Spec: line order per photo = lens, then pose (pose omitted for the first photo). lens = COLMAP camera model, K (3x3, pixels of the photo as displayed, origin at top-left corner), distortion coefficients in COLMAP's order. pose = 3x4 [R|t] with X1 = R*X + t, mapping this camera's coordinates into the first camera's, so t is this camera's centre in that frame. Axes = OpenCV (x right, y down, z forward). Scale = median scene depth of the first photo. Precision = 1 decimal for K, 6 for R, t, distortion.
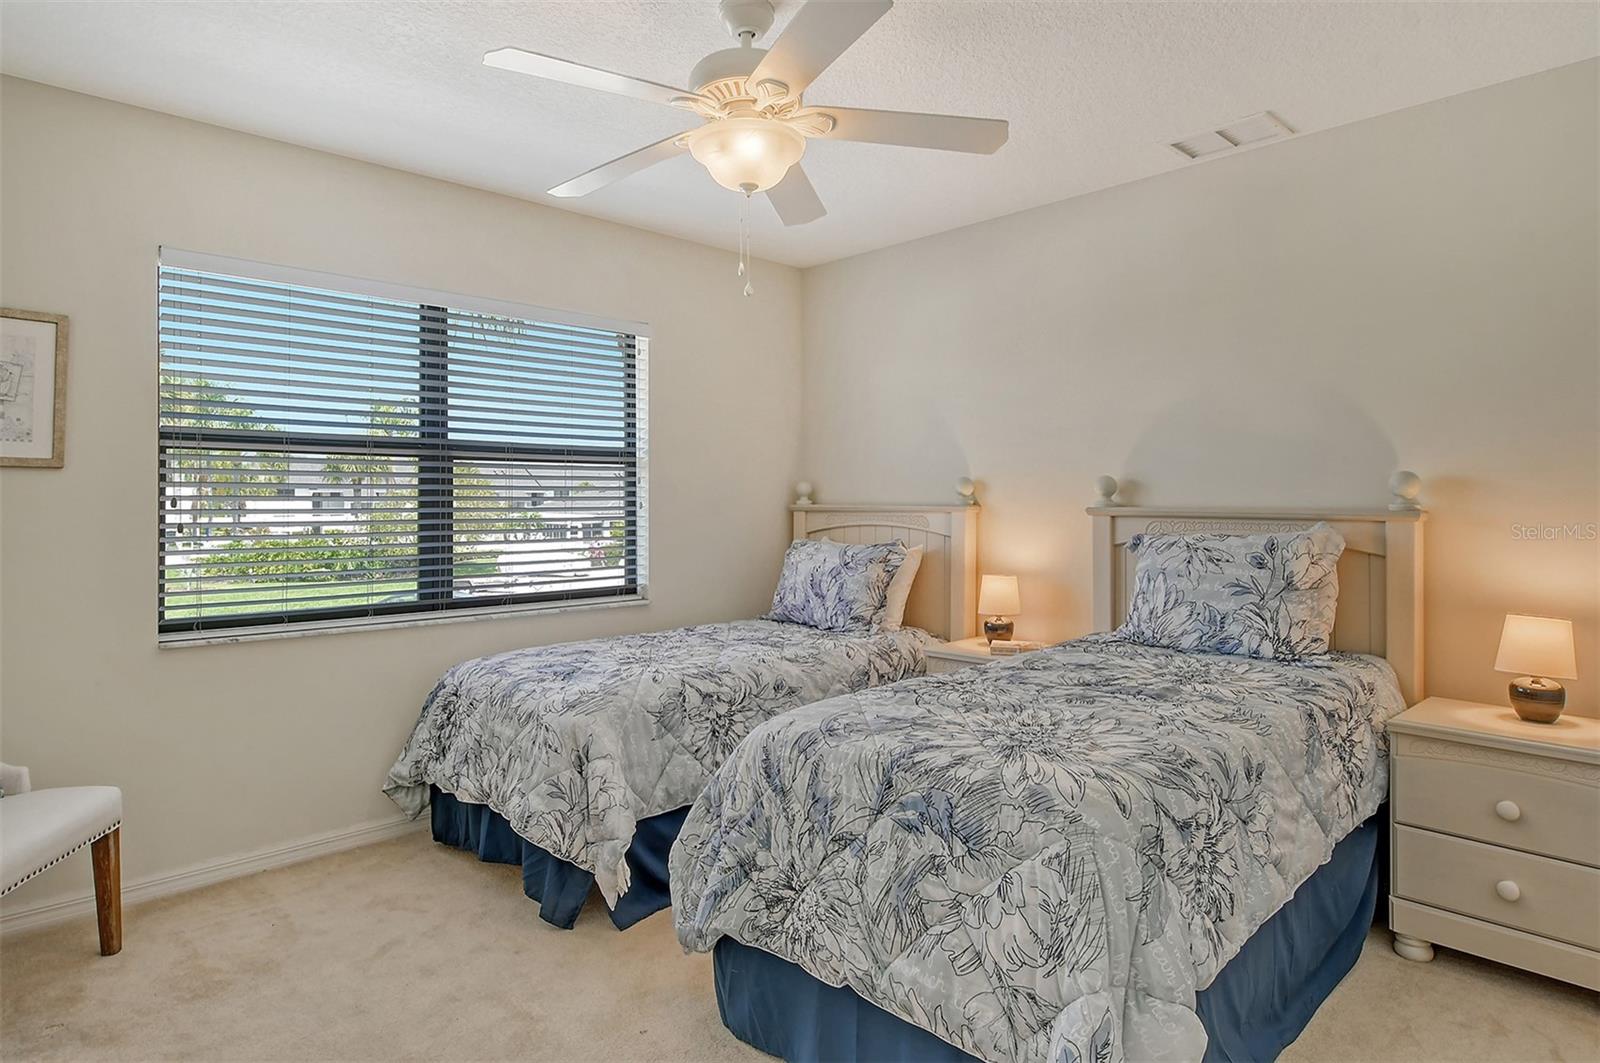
lens RADIAL K [[923.1, 0, 801.5], [0, 923.1, 517.1], [0, 0, 1]] dist [-0.005040, -0.002848]
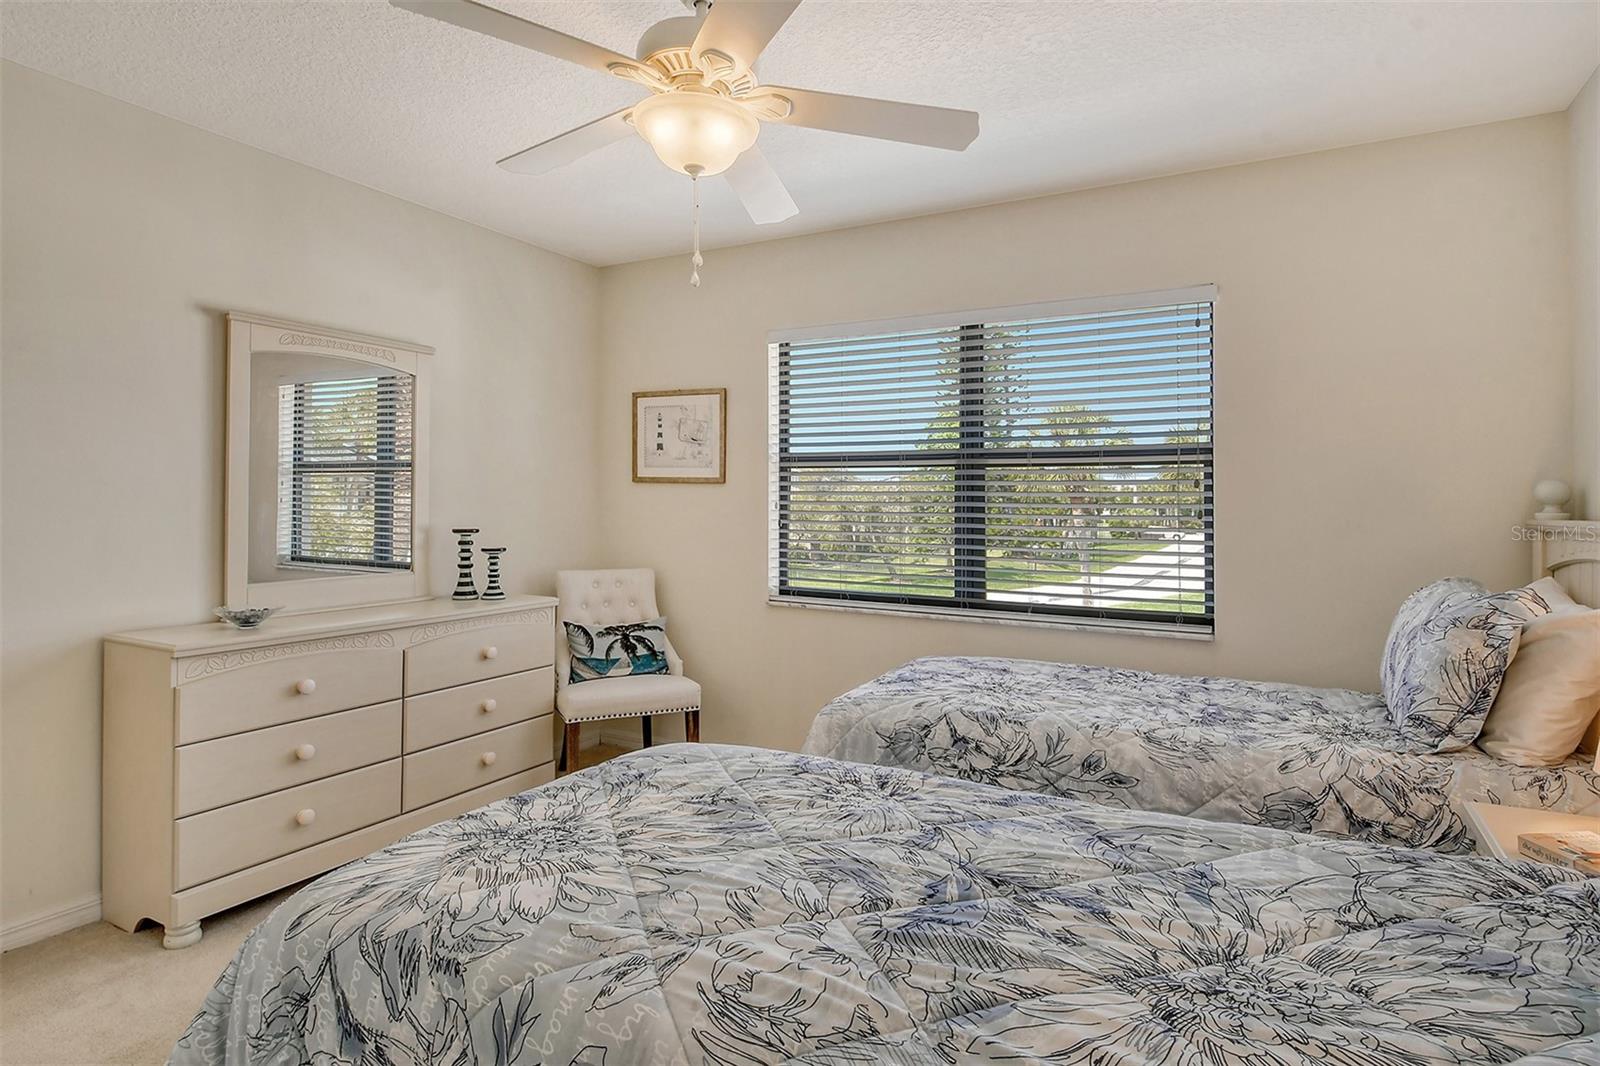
lens RADIAL K [[851.6, 0, 802.6], [0, 851.6, 509.4], [0, 0, 1]] dist [0.001025, -0.000354]
pose [[0.287180, 0.010226, -0.957822, 0.503744], [-0.028728, 0.999585, 0.002059, -0.010686], [0.957446, 0.026925, 0.287355, 0.539011]]
